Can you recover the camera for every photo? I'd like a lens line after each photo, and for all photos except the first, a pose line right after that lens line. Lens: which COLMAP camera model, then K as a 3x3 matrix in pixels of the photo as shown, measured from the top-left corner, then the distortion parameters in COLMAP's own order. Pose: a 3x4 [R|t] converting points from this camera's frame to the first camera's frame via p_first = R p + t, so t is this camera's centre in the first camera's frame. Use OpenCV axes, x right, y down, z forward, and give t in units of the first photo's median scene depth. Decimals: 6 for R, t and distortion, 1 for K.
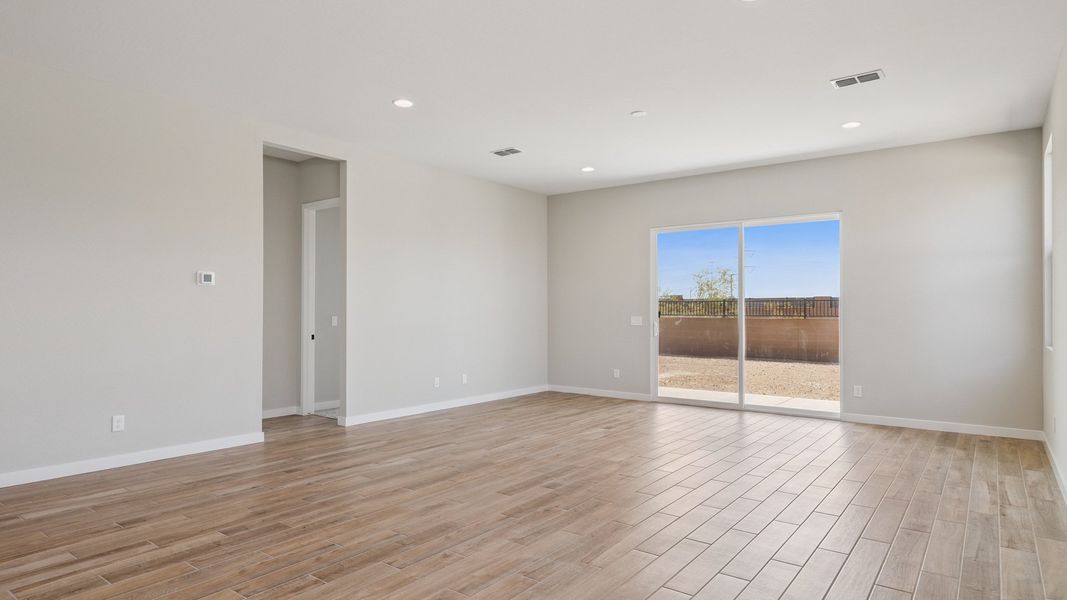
lens RADIAL K [[603.9, 0, 533.5], [0, 603.9, 300.0], [0, 0, 1]] dist [-0.001221, -0.000039]
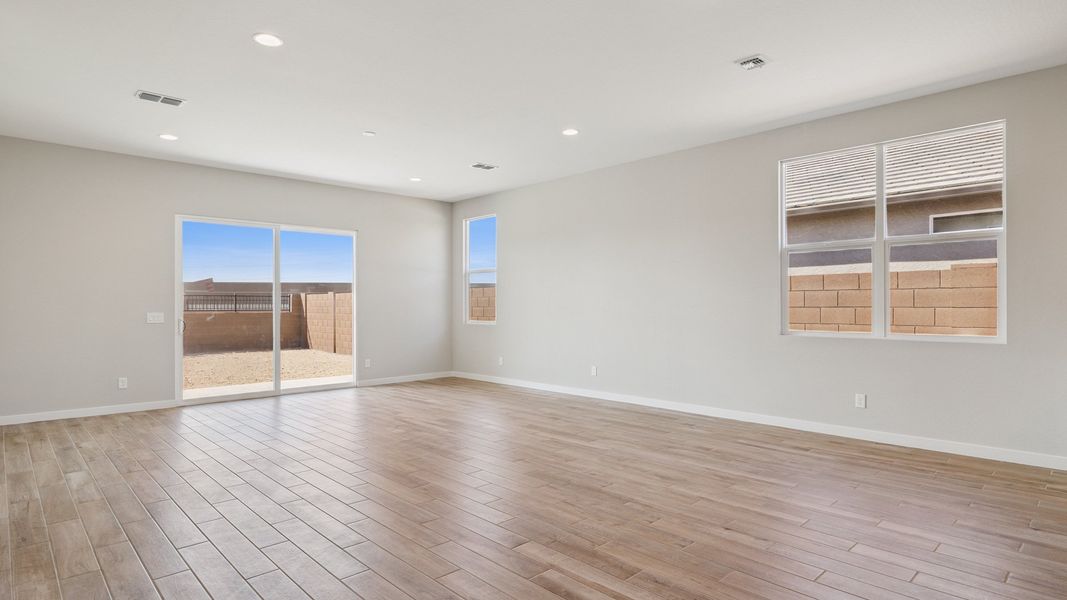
lens RADIAL K [[565.9, 0, 536.7], [0, 565.9, 302.5], [0, 0, 1]] dist [-0.003150, 0.000079]
pose [[0.156389, 0.002338, 0.987693, -0.761766], [-0.012864, 0.999917, -0.000330, 0.008095], [-0.987612, -0.012654, 0.156406, 0.469996]]
